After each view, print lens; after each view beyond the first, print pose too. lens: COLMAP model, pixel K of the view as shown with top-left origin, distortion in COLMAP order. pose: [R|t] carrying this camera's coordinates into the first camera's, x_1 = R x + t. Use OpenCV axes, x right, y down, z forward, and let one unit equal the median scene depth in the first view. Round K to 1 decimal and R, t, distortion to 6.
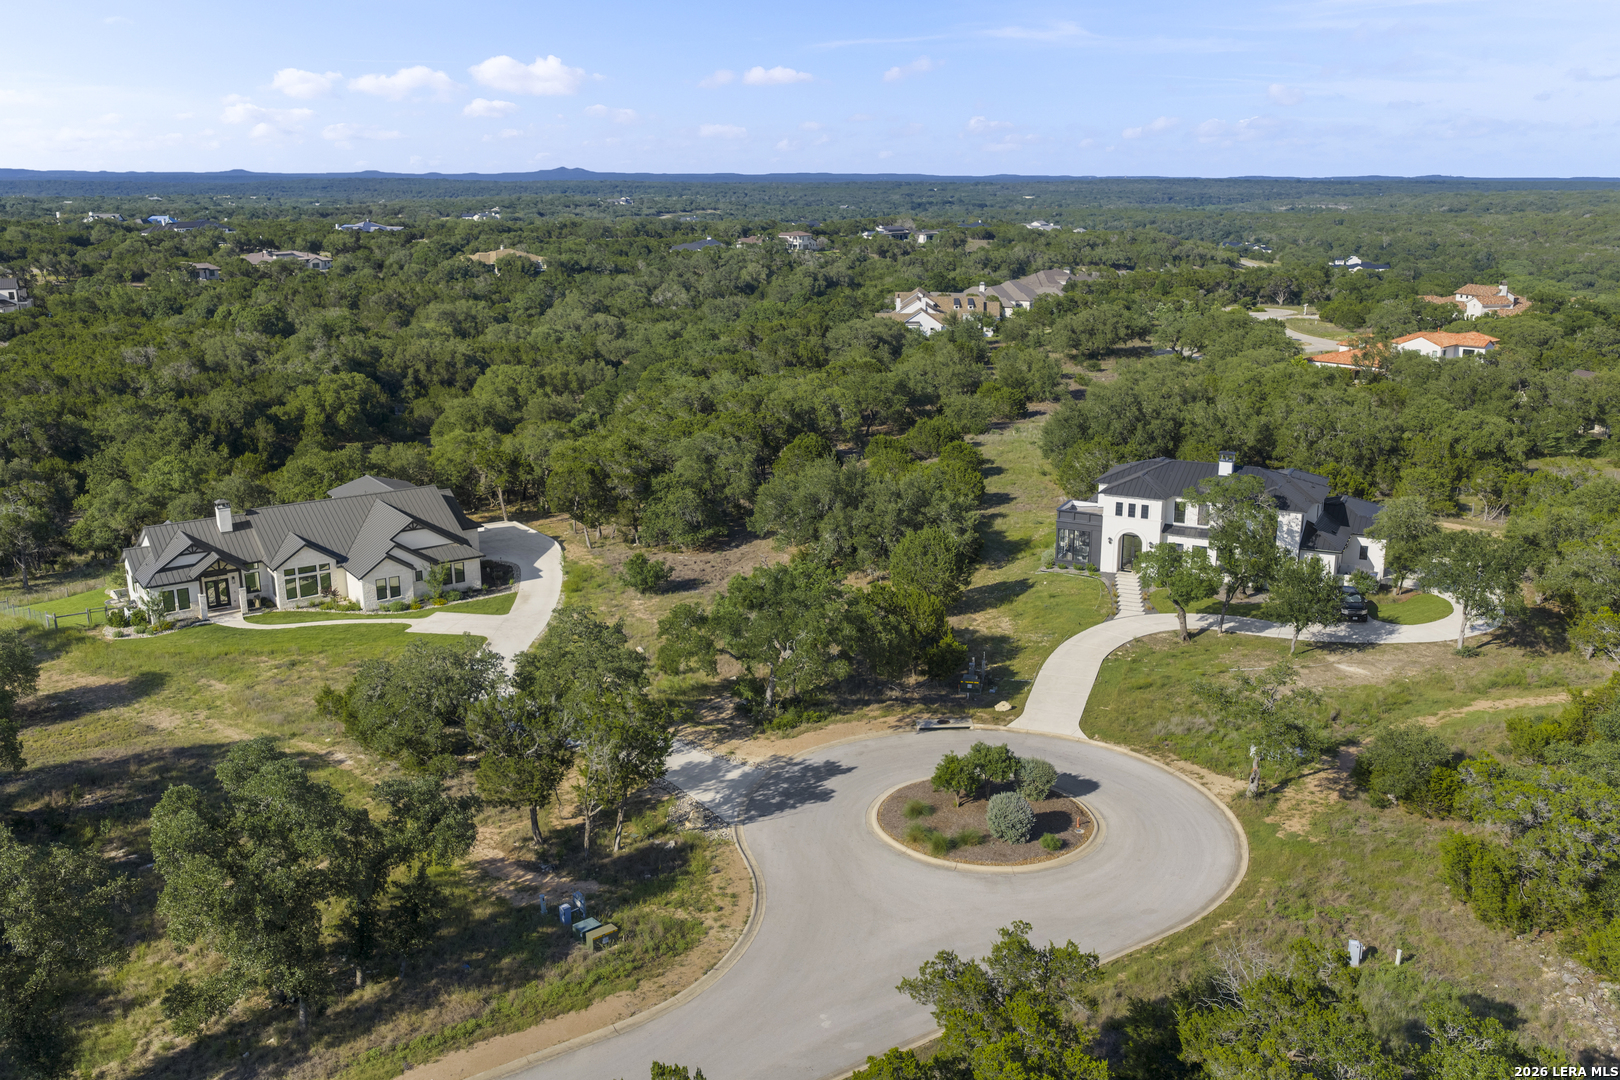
lens RADIAL K [[1337.0, 0, 811.5], [0, 1337.0, 534.8], [0, 0, 1]] dist [0.026679, -0.061168]
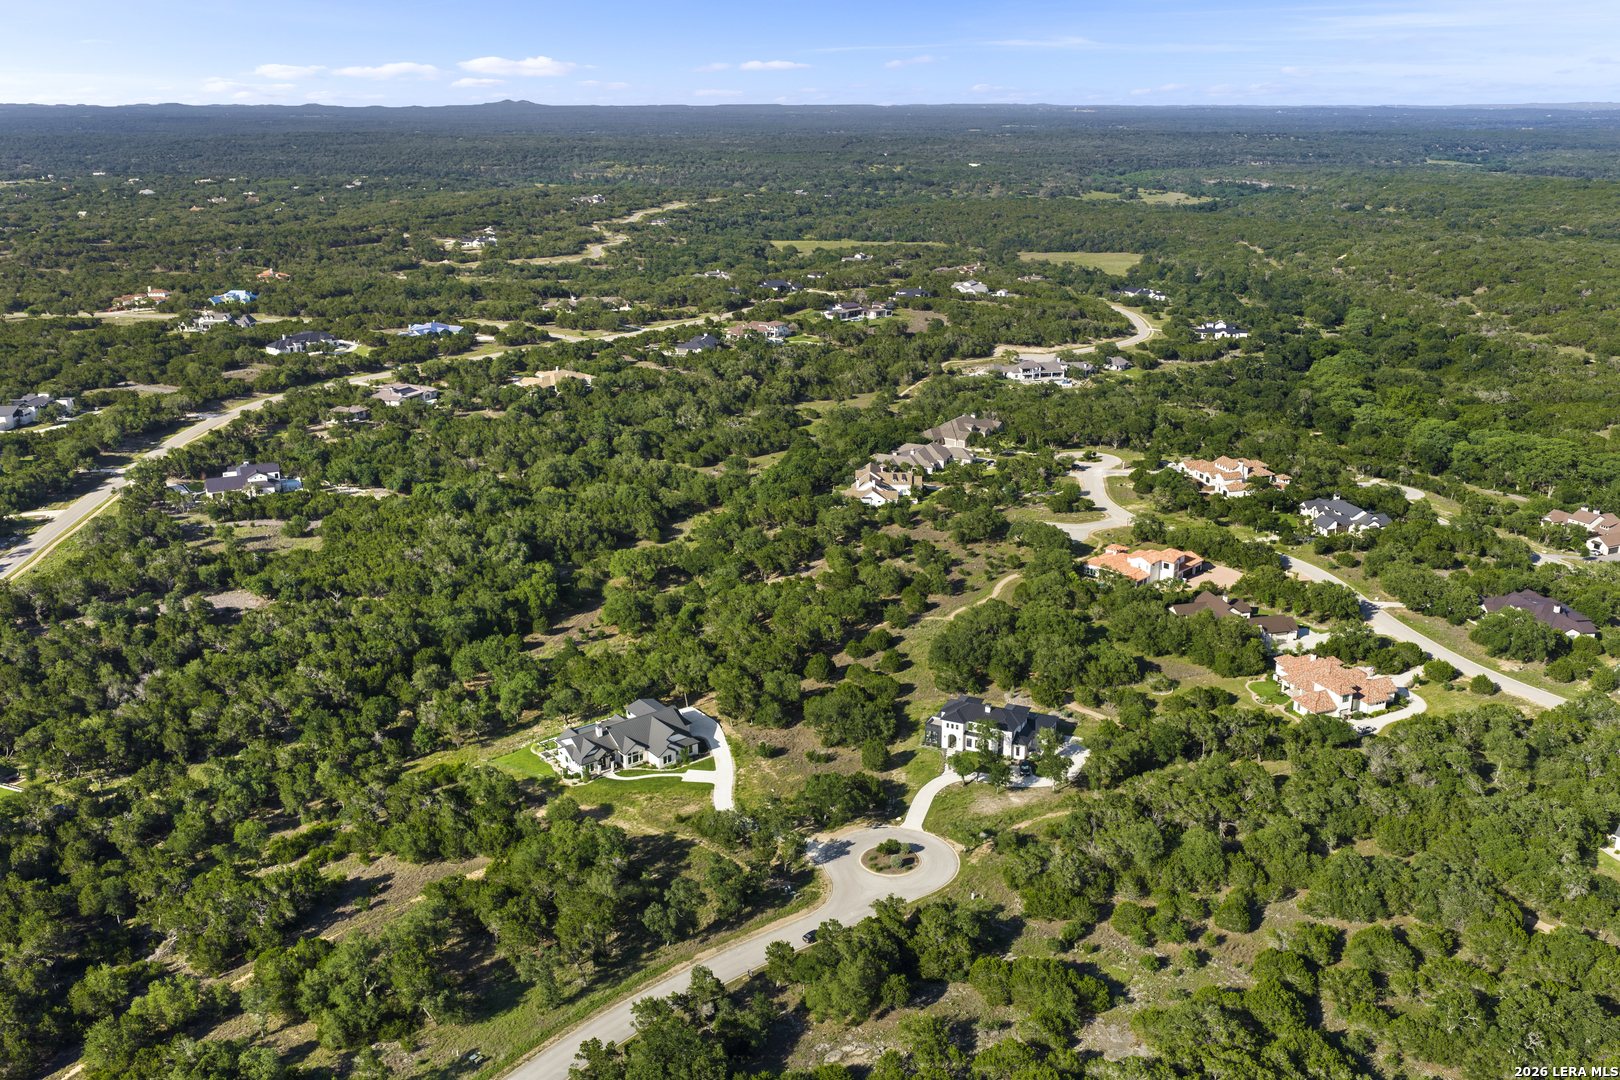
lens RADIAL K [[1337.0, 0, 811.5], [0, 1337.0, 534.8], [0, 0, 1]] dist [0.026679, -0.061168]
pose [[0.999340, -0.012731, 0.034033, -0.121296], [0.010985, 0.998638, 0.051009, -0.525647], [-0.034636, -0.050601, 0.998118, -1.578644]]
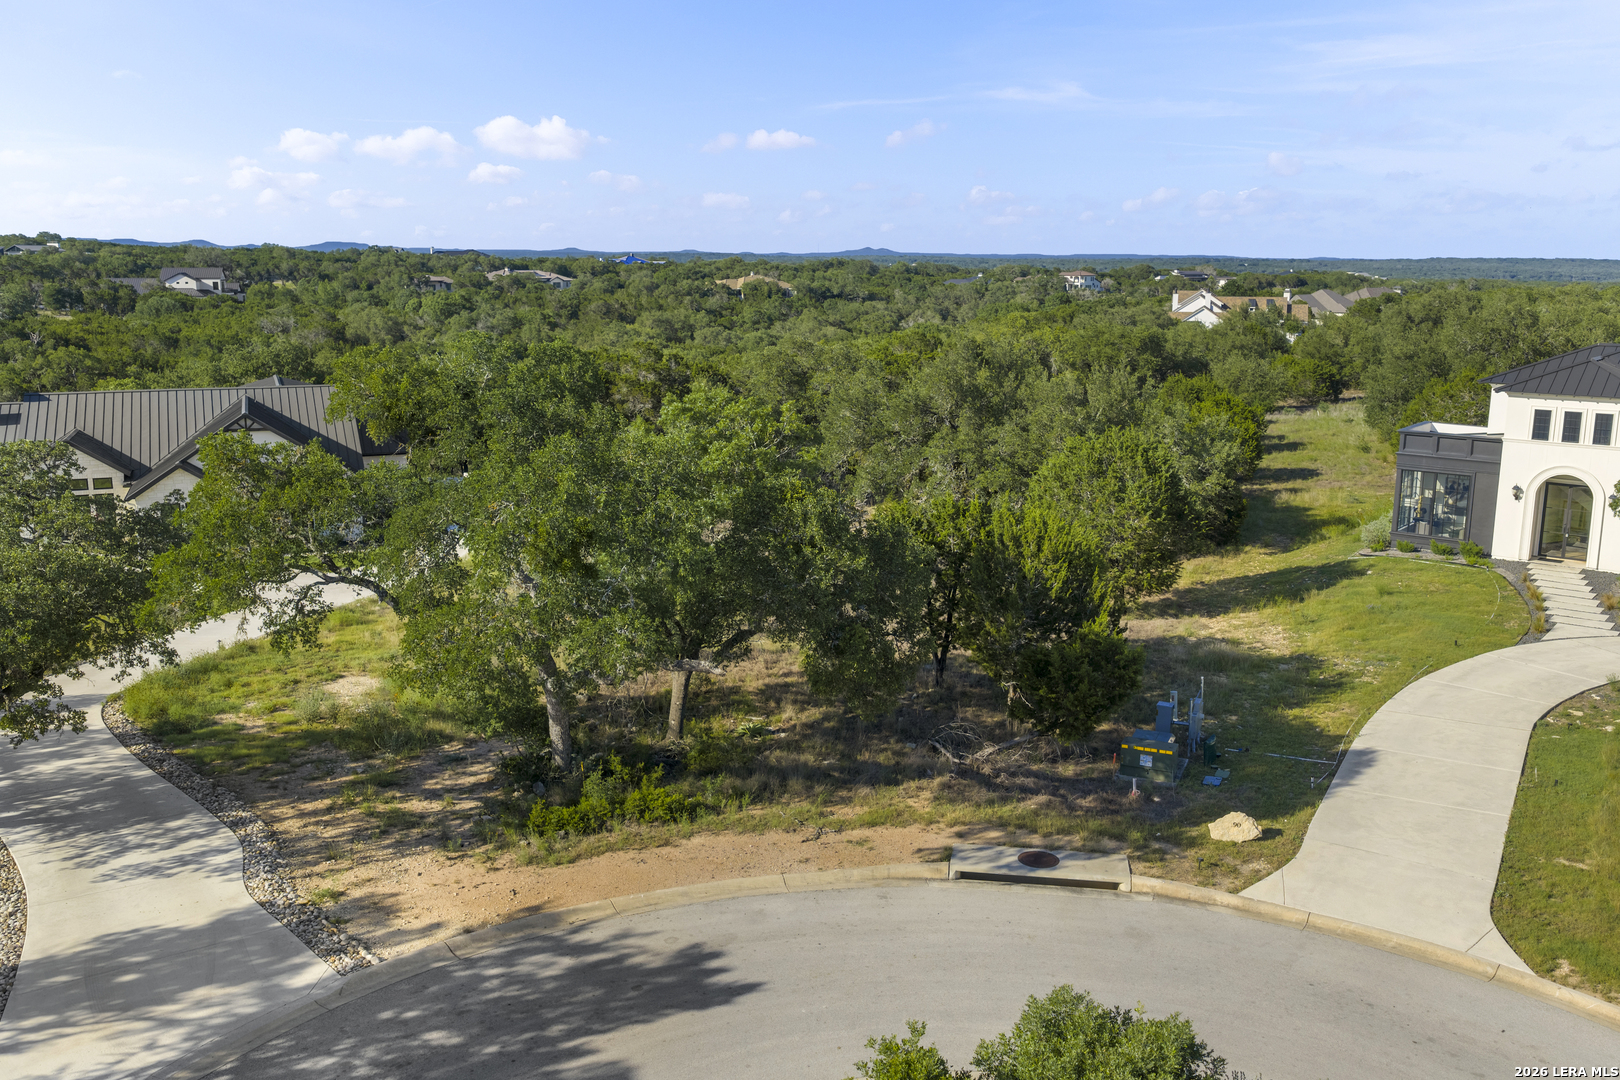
lens RADIAL K [[1337.0, 0, 811.5], [0, 1337.0, 534.8], [0, 0, 1]] dist [0.026679, -0.061168]
pose [[0.975992, 0.049275, -0.212159, 0.079856], [-0.061369, 0.996822, -0.050794, 0.059016], [0.208982, 0.062595, 0.975914, 0.483345]]
